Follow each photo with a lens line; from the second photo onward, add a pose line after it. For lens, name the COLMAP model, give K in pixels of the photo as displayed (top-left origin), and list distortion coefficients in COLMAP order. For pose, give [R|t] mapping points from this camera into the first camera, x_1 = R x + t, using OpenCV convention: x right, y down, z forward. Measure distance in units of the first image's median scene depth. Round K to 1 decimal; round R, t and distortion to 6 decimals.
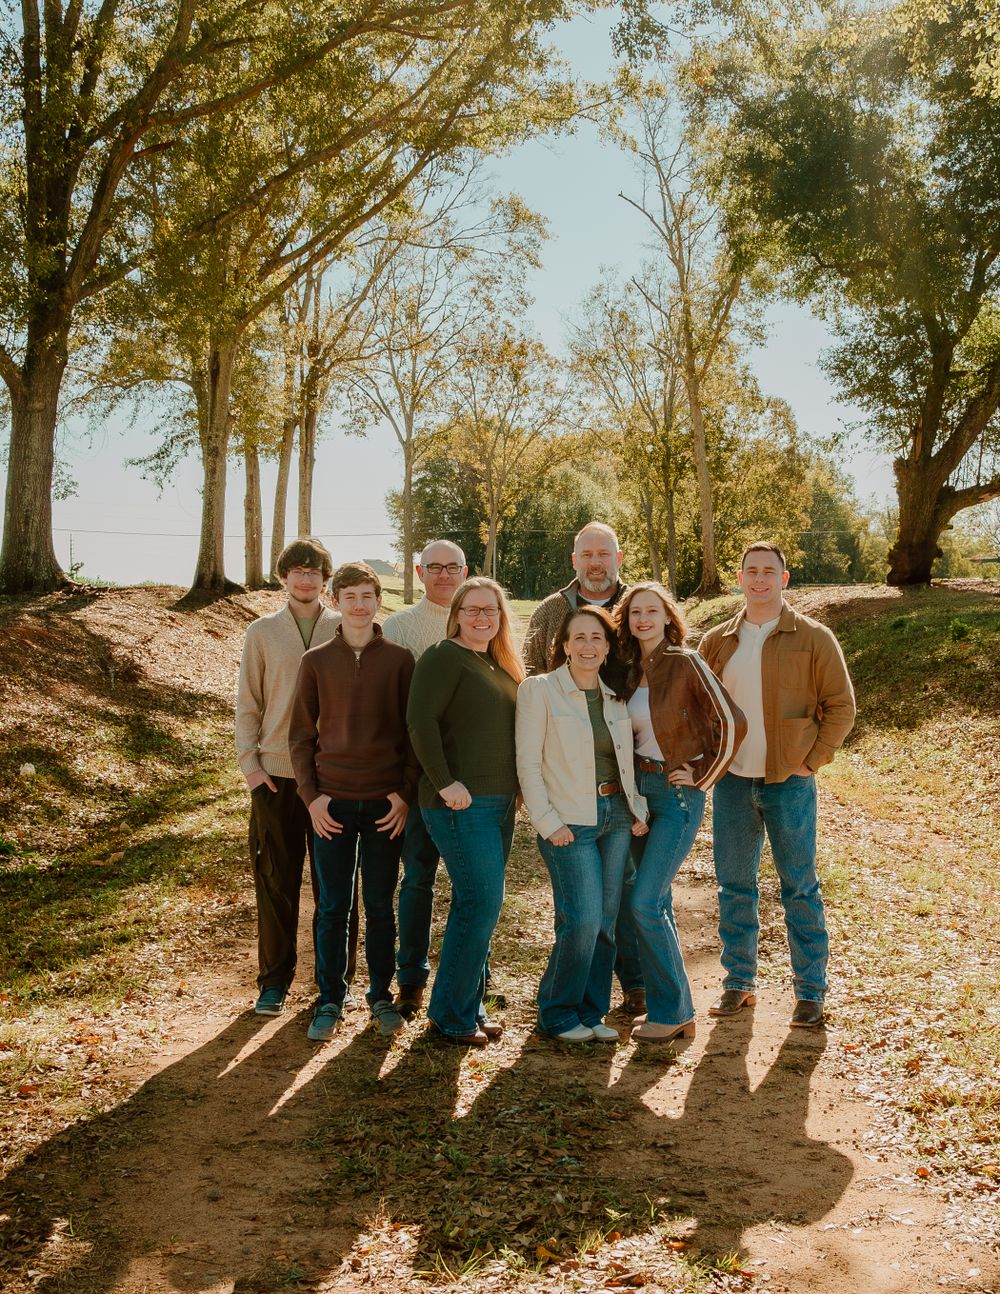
lens RADIAL K [[1490.3, 0, 564.4], [0, 1490.3, 647.9], [0, 0, 1]] dist [-0.001315, -0.002374]
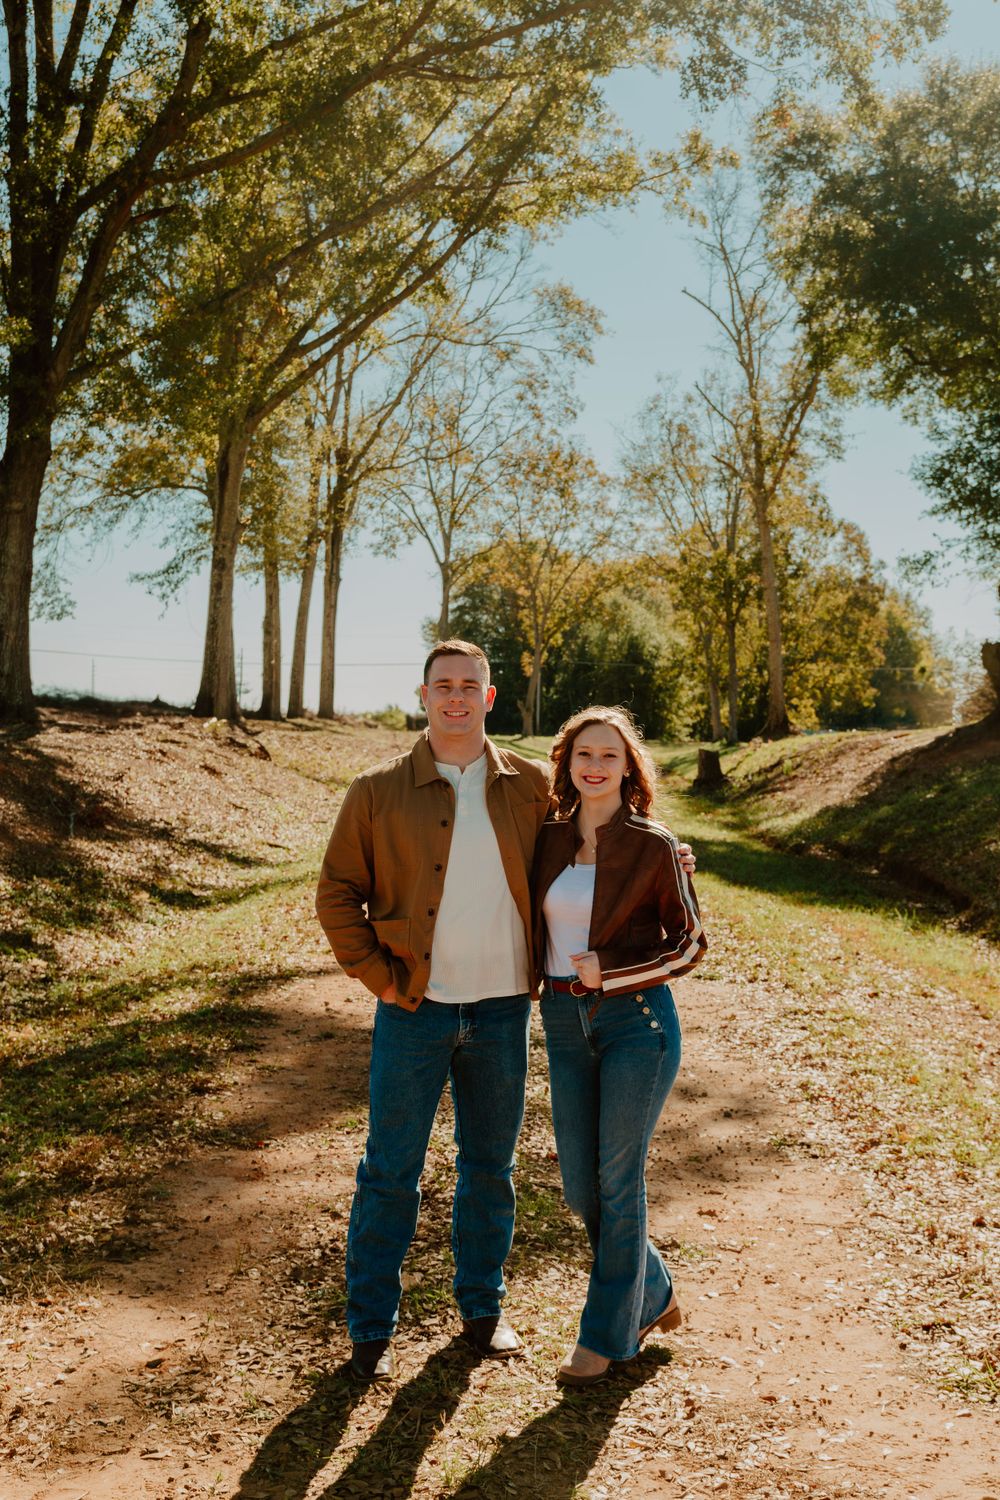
lens RADIAL K [[2141.7, 0, 500.0], [0, 2141.7, 750.0], [0, 0, 1]] dist [0.023951, 0.001938]
pose [[0.998211, 0.017824, -0.057076, 0.005577], [-0.019330, 0.999477, -0.025934, 0.009745], [0.056584, 0.026991, 0.998033, -0.295611]]
